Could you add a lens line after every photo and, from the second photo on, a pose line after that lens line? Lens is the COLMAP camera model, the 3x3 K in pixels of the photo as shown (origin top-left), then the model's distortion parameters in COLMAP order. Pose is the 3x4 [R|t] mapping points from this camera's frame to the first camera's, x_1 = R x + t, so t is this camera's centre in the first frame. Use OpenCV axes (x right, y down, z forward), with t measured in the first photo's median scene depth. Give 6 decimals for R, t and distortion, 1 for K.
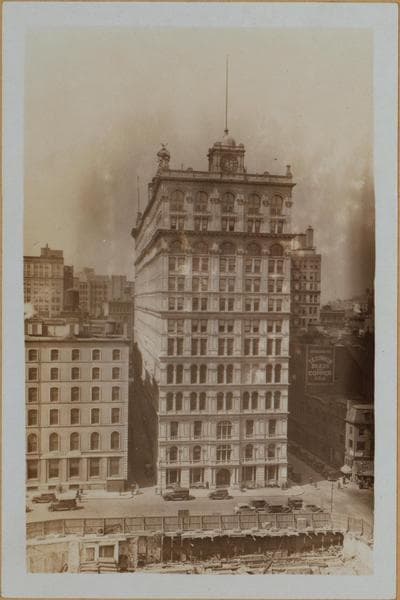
lens RADIAL K [[635.5, 0, 200.0], [0, 635.5, 323.6], [0, 0, 1]] dist [0.020383, 0.011412]
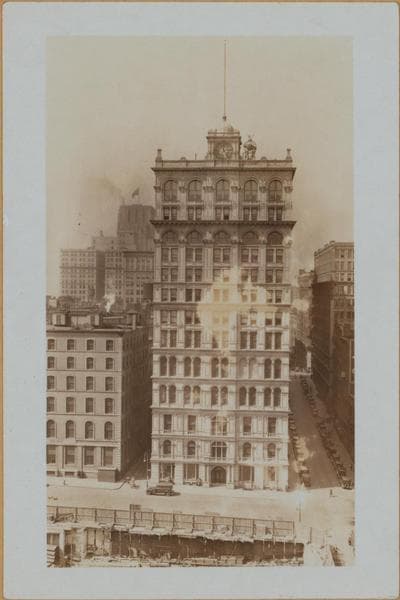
lens RADIAL K [[639.8, 0, 200.0], [0, 639.8, 300.0], [0, 0, 1]] dist [0.005011, 0.013732]
pose [[0.965811, 0.001766, -0.259242, 0.264180], [-0.008822, 0.999621, -0.026059, 0.002169], [0.259098, 0.027455, 0.965461, 0.053202]]
